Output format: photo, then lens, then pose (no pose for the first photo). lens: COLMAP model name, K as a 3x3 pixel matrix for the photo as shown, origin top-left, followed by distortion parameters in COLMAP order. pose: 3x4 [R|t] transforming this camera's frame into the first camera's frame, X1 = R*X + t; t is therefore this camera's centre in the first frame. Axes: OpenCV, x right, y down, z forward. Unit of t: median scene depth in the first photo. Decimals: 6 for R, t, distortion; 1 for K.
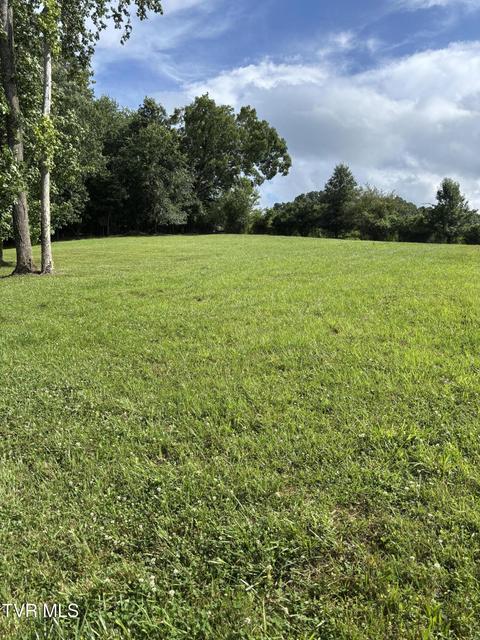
lens RADIAL K [[475.5, 0, 246.4], [0, 475.5, 322.0], [0, 0, 1]] dist [0.043180, -0.048365]
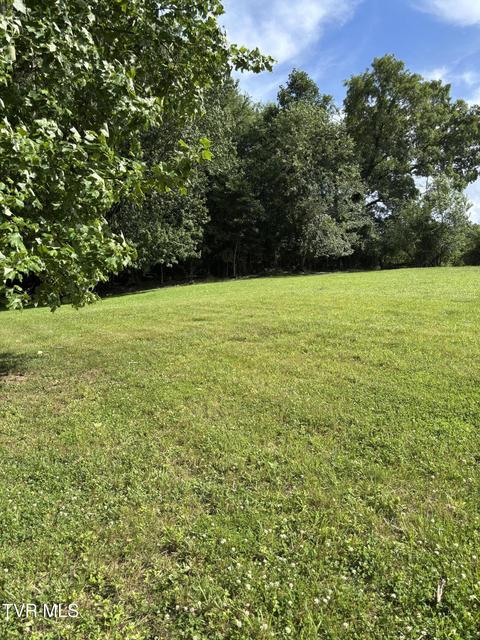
lens RADIAL K [[475.5, 0, 246.4], [0, 475.5, 322.0], [0, 0, 1]] dist [0.043180, -0.048365]
pose [[0.982296, -0.019173, -0.186353, -0.148524], [0.002278, 0.995898, -0.090456, -0.058398], [0.187323, 0.088429, 0.978310, 0.357614]]
